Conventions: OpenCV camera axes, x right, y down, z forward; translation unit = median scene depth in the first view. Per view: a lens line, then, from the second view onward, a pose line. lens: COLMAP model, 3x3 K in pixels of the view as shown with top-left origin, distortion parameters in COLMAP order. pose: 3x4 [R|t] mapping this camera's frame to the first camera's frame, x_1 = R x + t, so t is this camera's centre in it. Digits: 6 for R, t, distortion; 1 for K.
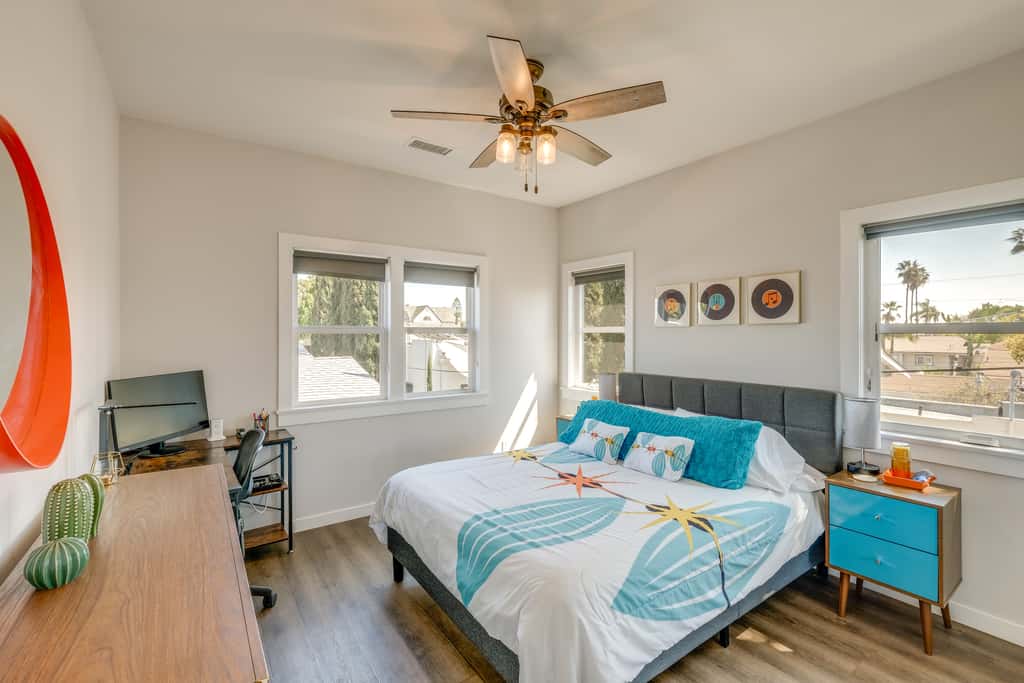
lens RADIAL K [[448.8, 0, 509.6], [0, 448.8, 336.2], [0, 0, 1]] dist [-0.000993, -0.000174]
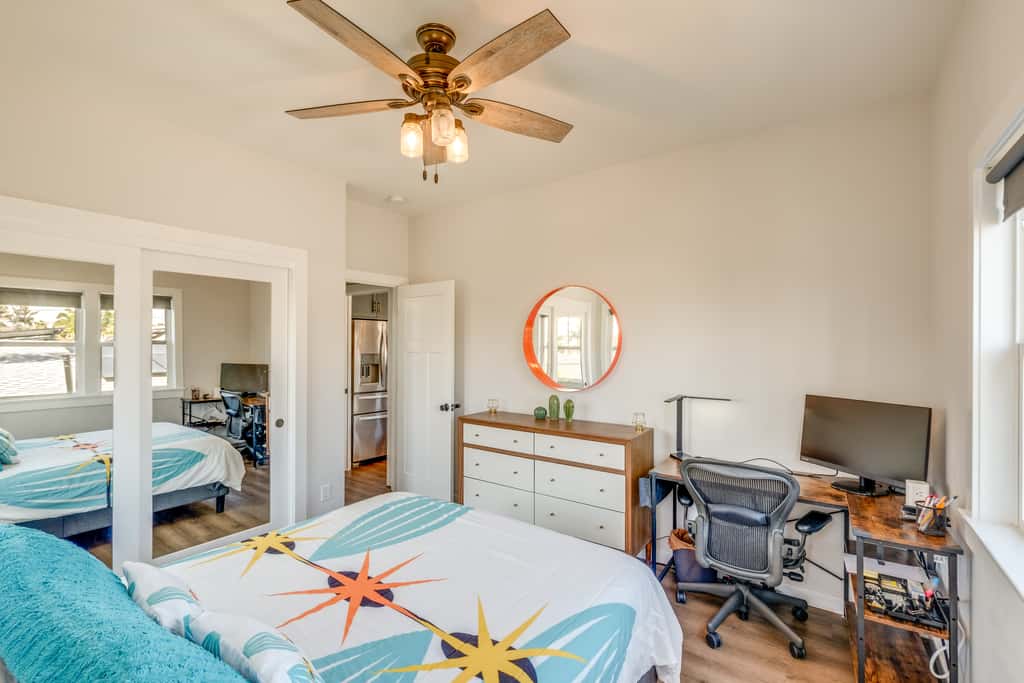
lens RADIAL K [[456.9, 0, 509.3], [0, 456.9, 360.9], [0, 0, 1]] dist [-0.001630, -0.000070]
pose [[-0.944143, 0.010478, -0.329369, 0.141011], [-0.002916, 0.999190, 0.040146, -0.019875], [0.329523, 0.038864, -0.943347, 1.428087]]
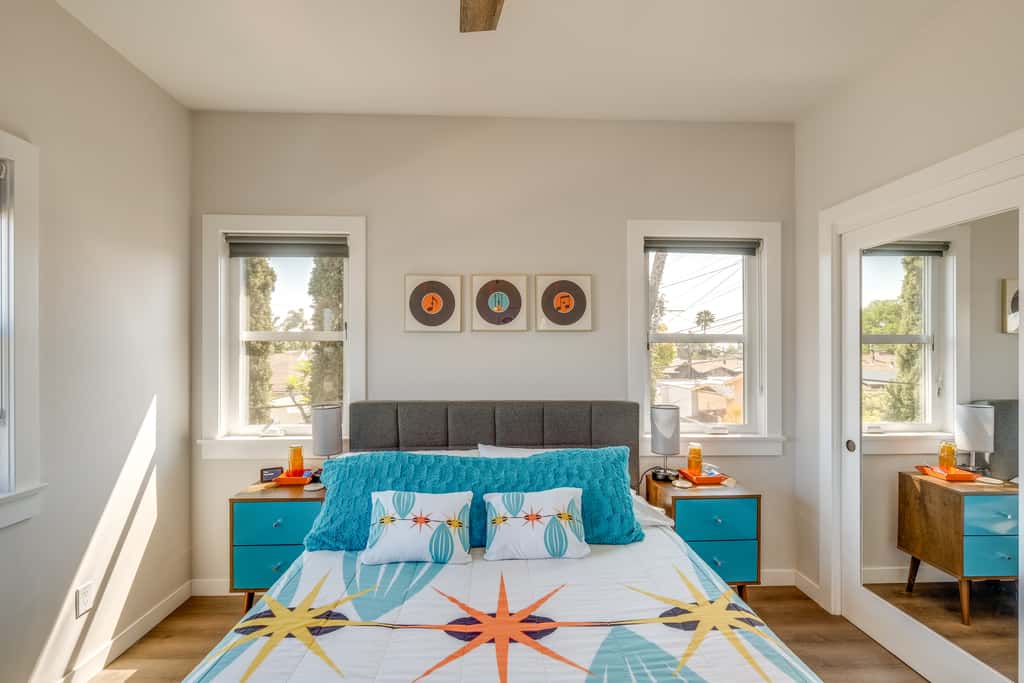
lens RADIAL K [[457.6, 0, 511.7], [0, 457.6, 345.0], [0, 0, 1]] dist [-0.000527, -0.000315]
pose [[0.540393, 0.000718, 0.841413, -0.236446], [0.004086, 0.999986, -0.003477, 0.002913], [-0.841403, 0.005317, 0.540382, 0.608211]]
